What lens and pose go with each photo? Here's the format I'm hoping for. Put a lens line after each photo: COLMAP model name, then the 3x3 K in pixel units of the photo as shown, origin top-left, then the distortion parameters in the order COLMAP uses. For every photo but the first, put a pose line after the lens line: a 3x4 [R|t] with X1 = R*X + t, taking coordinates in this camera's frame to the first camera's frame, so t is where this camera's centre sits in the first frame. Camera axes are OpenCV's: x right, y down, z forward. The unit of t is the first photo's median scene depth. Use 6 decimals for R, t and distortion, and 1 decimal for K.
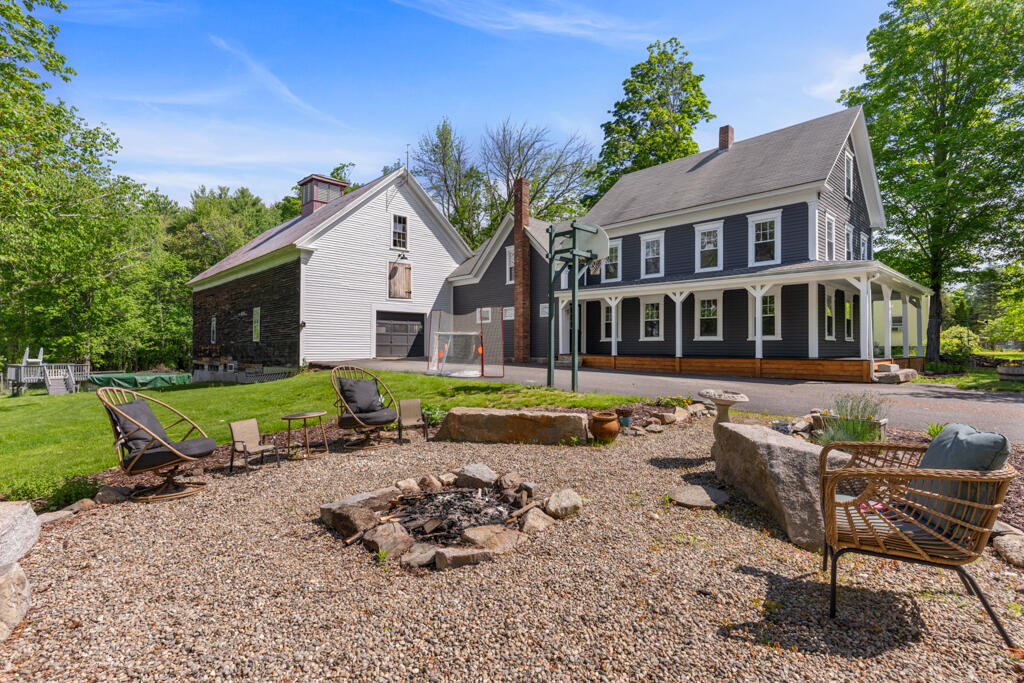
lens RADIAL K [[503.4, 0, 512.6], [0, 503.4, 347.2], [0, 0, 1]] dist [0.003755, 0.000069]
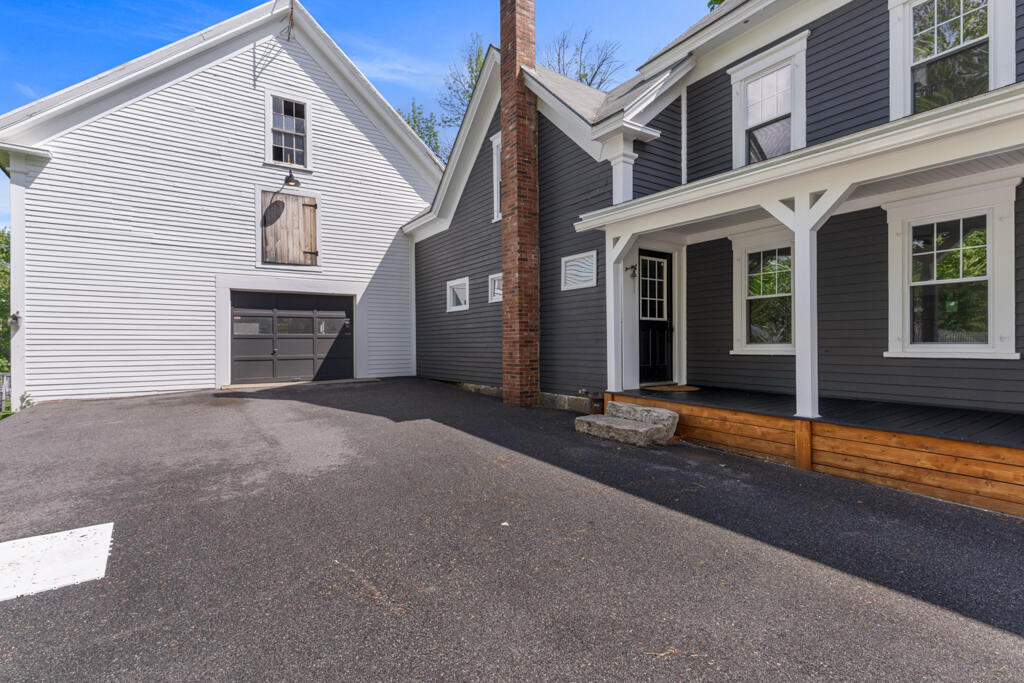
lens RADIAL K [[475.8, 0, 506.8], [0, 475.8, 341.3], [0, 0, 1]] dist [0.011023, 0.000676]
pose [[0.982940, -0.009349, -0.183689, 0.074083], [0.009452, 0.999955, -0.000311, -0.019261], [0.183684, -0.001430, 0.982984, 0.578063]]
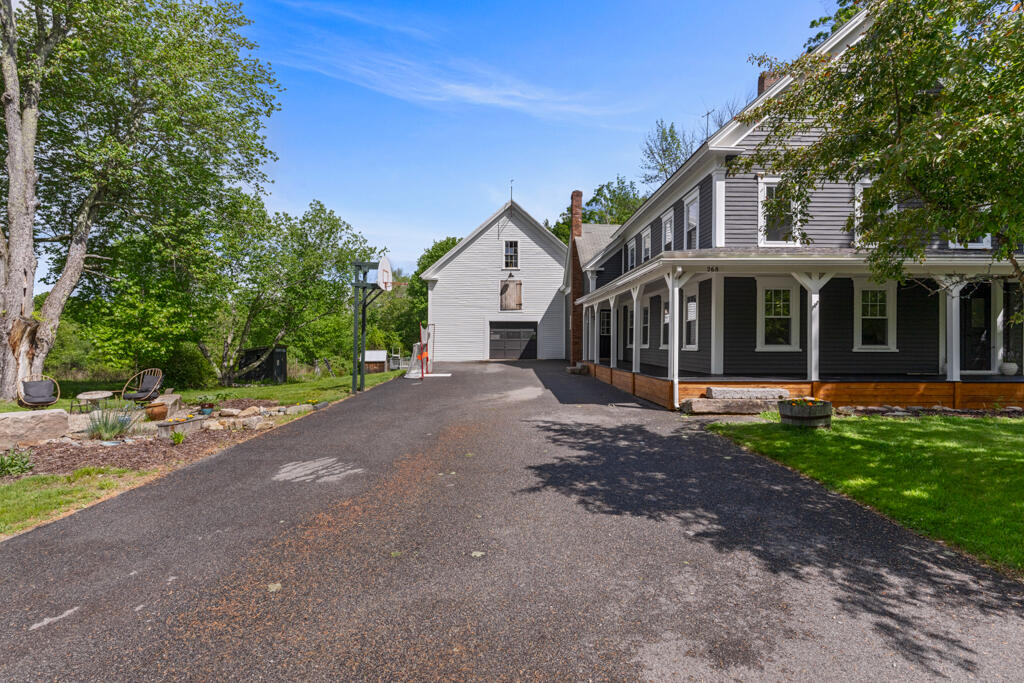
lens RADIAL K [[475.8, 0, 513.6], [0, 475.8, 342.0], [0, 0, 1]] dist [0.011023, 0.000676]
pose [[0.732148, -0.004343, -0.681132, 0.550629], [-0.000851, 0.999973, -0.007291, -0.013477], [0.681146, 0.005917, 0.732124, 0.181911]]
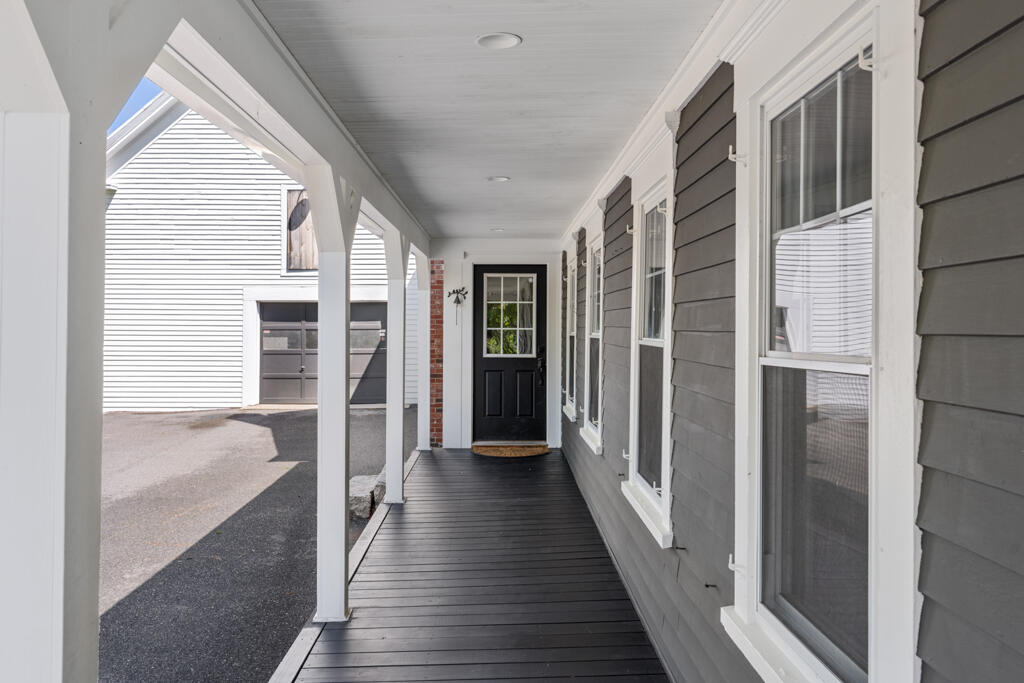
lens RADIAL K [[779.1, 0, 514.5], [0, 779.1, 331.4], [0, 0, 1]] dist [0.004197, 0.000840]
pose [[0.733395, -0.000797, -0.679802, 0.365081], [0.002056, 0.999997, 0.001046, -0.044994], [0.679800, -0.002165, 0.733395, 0.625012]]
